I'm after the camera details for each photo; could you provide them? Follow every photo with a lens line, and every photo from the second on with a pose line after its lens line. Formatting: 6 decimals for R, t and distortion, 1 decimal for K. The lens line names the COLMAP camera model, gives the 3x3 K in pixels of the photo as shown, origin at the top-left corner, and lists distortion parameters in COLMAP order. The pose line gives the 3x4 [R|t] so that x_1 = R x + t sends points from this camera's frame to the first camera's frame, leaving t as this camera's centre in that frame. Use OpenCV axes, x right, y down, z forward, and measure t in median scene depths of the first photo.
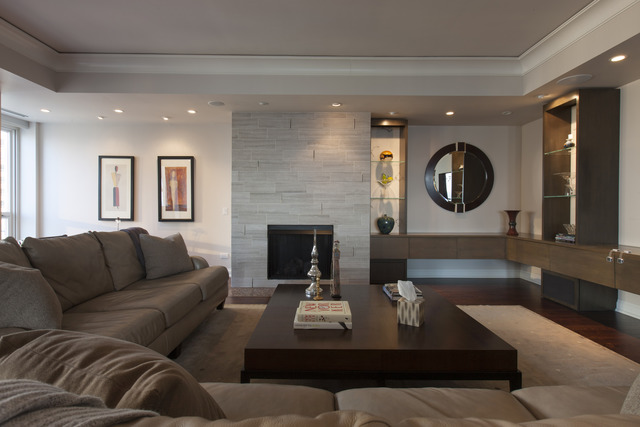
lens RADIAL K [[326.3, 0, 317.4], [0, 326.3, 209.3], [0, 0, 1]] dist [0.003708, 0.000034]
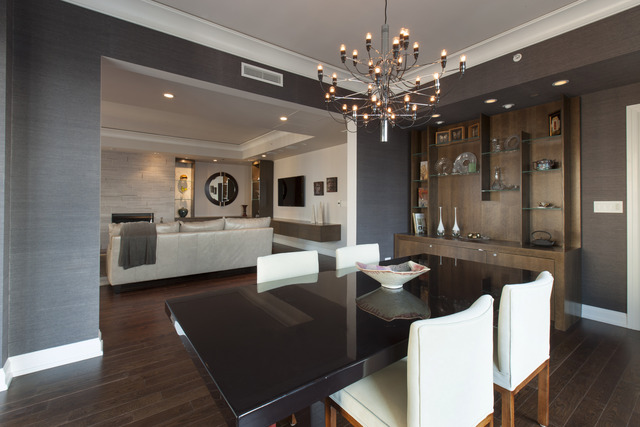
lens RADIAL K [[290.6, 0, 319.7], [0, 290.6, 200.1], [0, 0, 1]] dist [-0.009561, 0.002570]
pose [[0.803336, 0.005166, 0.595503, -0.182400], [-0.000480, 0.999968, -0.008027, -0.015725], [-0.595526, 0.006162, 0.803313, -0.952272]]
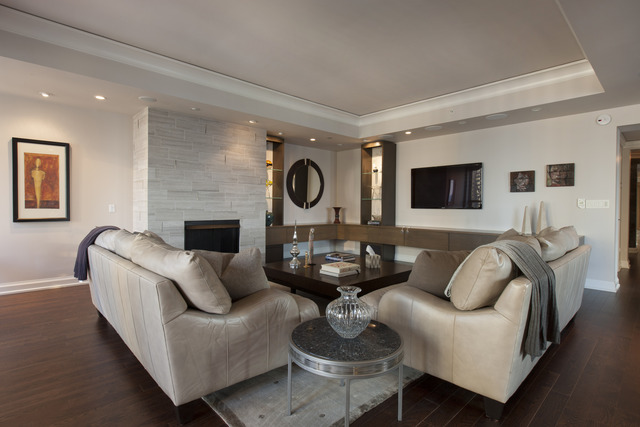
lens RADIAL K [[326.3, 0, 321.8], [0, 326.3, 210.4], [0, 0, 1]] dist [0.003708, 0.000034]
pose [[0.725677, -0.007895, 0.687990, -0.554988], [-0.002706, 0.999894, 0.014328, -0.003692], [-0.688030, -0.012259, 0.725578, -0.074032]]
